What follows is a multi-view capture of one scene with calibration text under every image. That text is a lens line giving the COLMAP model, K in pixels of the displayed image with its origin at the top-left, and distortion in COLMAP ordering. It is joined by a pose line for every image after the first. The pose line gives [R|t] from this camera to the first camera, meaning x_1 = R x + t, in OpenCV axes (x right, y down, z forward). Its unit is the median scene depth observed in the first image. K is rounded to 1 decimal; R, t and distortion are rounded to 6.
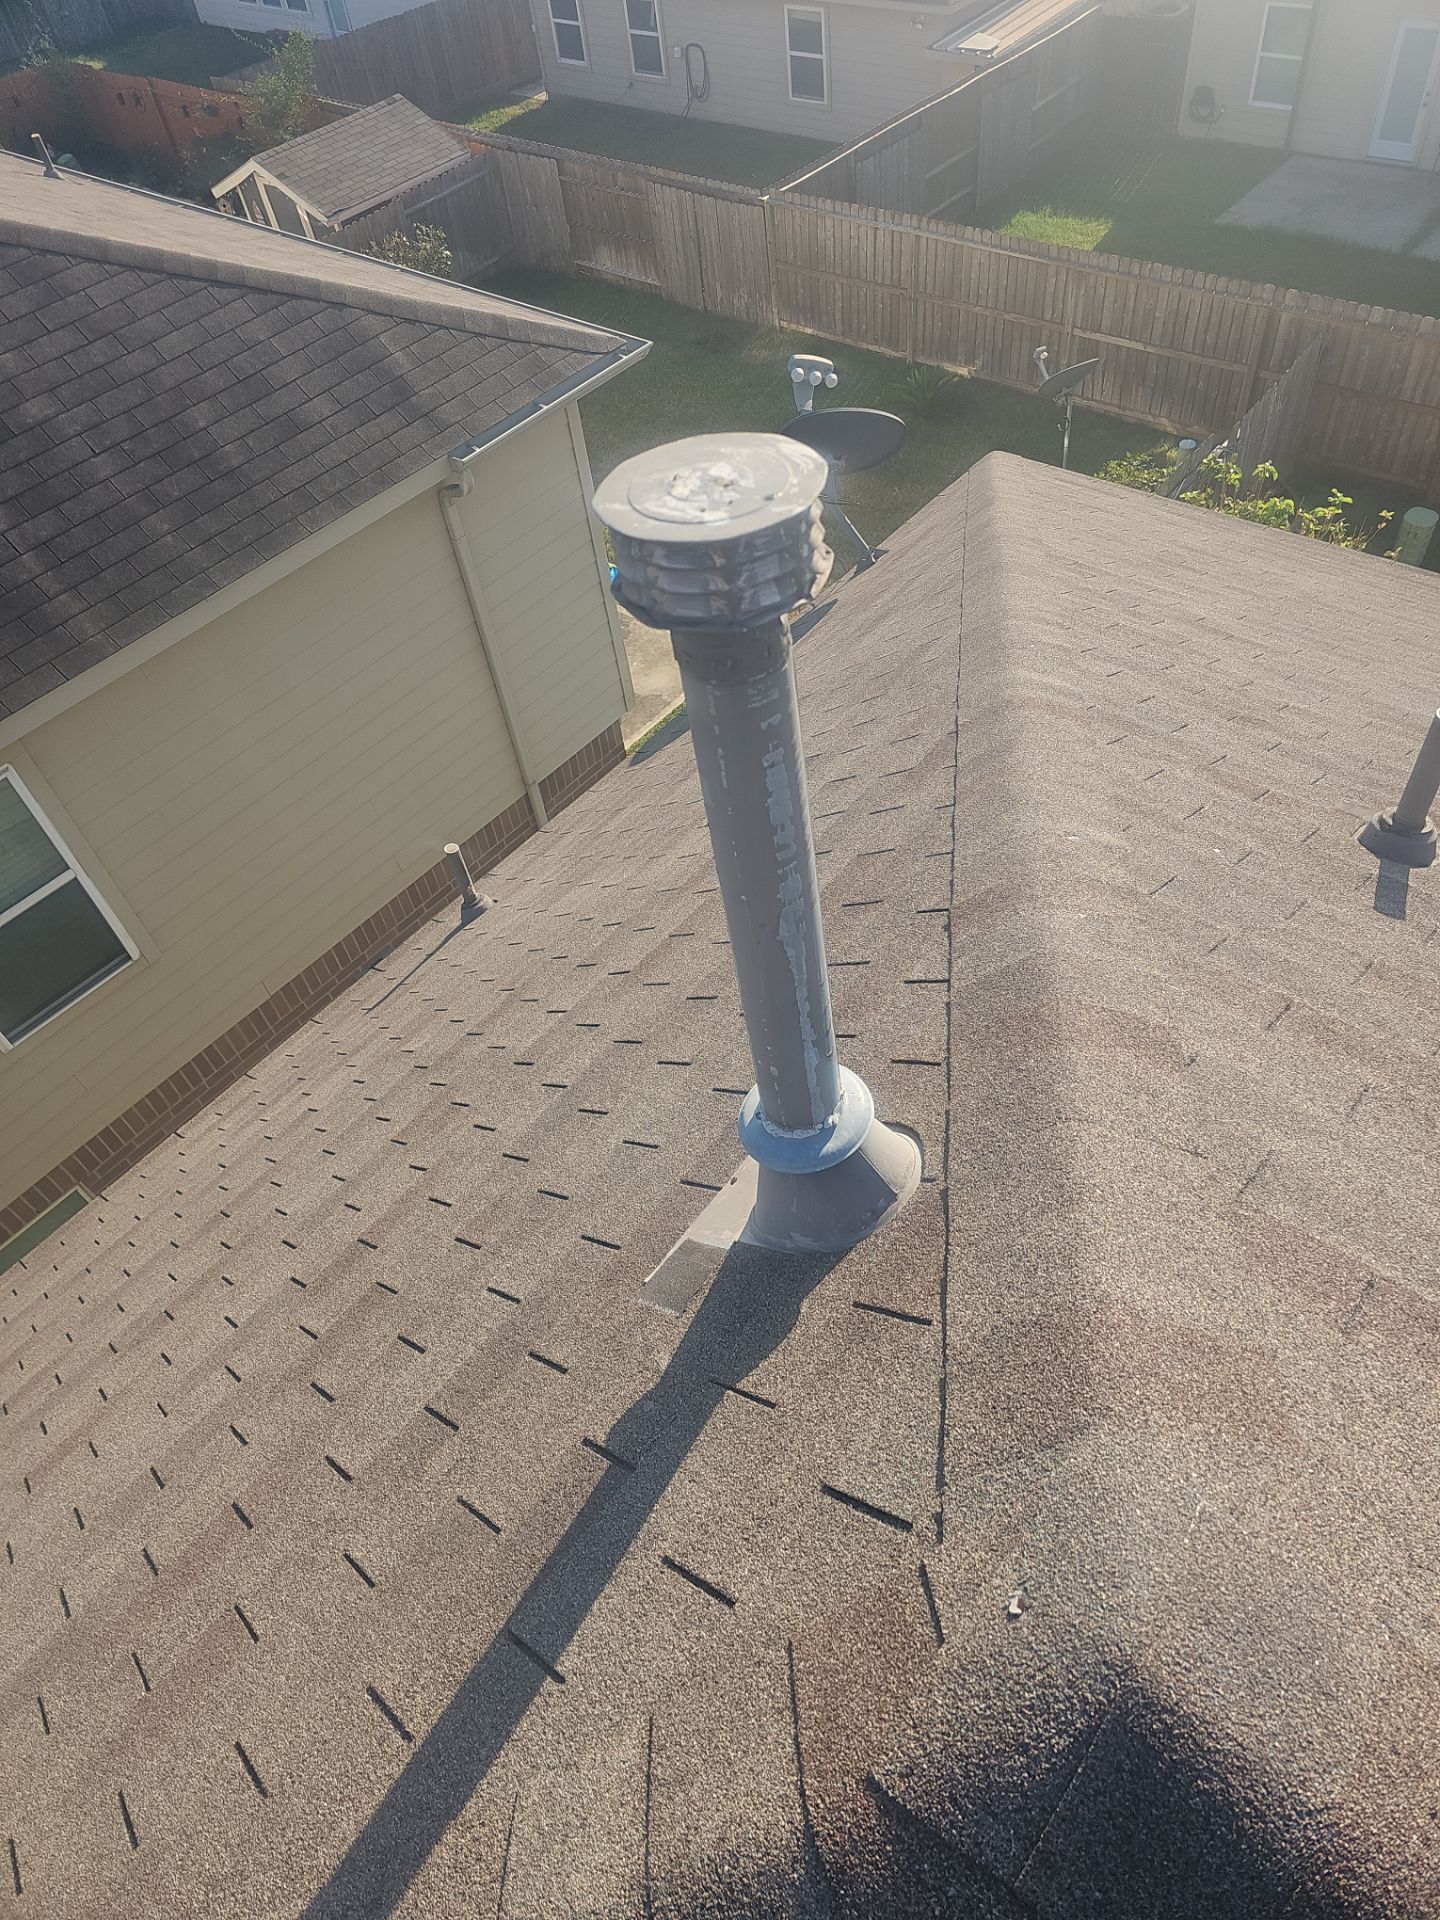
lens RADIAL K [[1267.7, 0, 891.6], [0, 1267.7, 951.1], [0, 0, 1]] dist [0.037506, -0.041292]
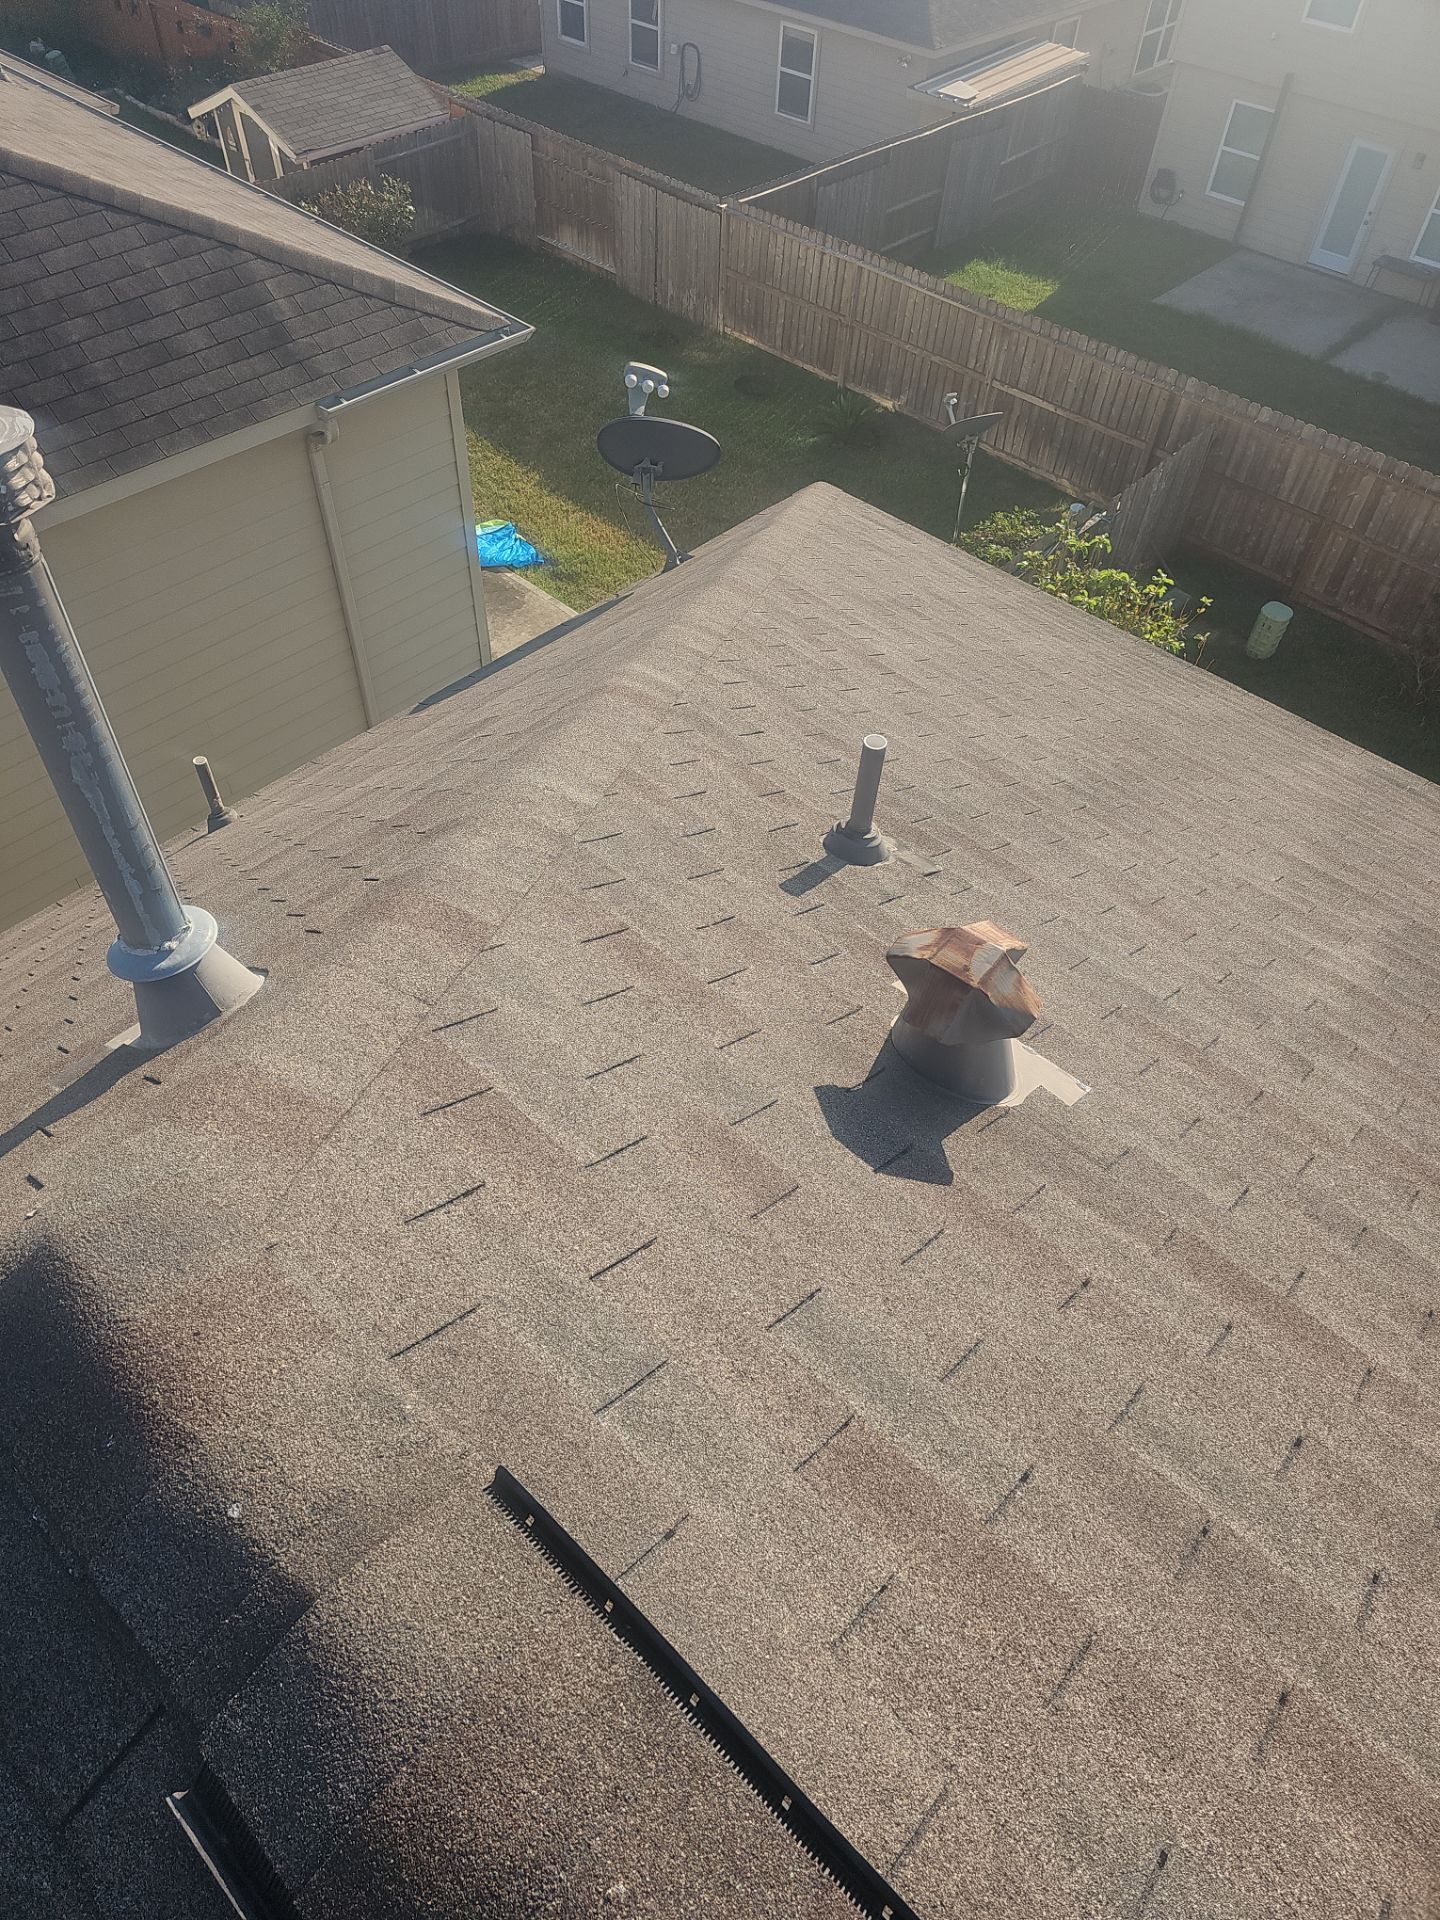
lens RADIAL K [[1267.7, 0, 833.8], [0, 1267.7, 967.5], [0, 0, 1]] dist [0.037506, -0.041292]
pose [[0.988813, 0.146139, 0.029883, 0.091515], [-0.146091, 0.989264, -0.003803, 0.009569], [-0.030118, -0.000606, 0.999546, -0.051128]]
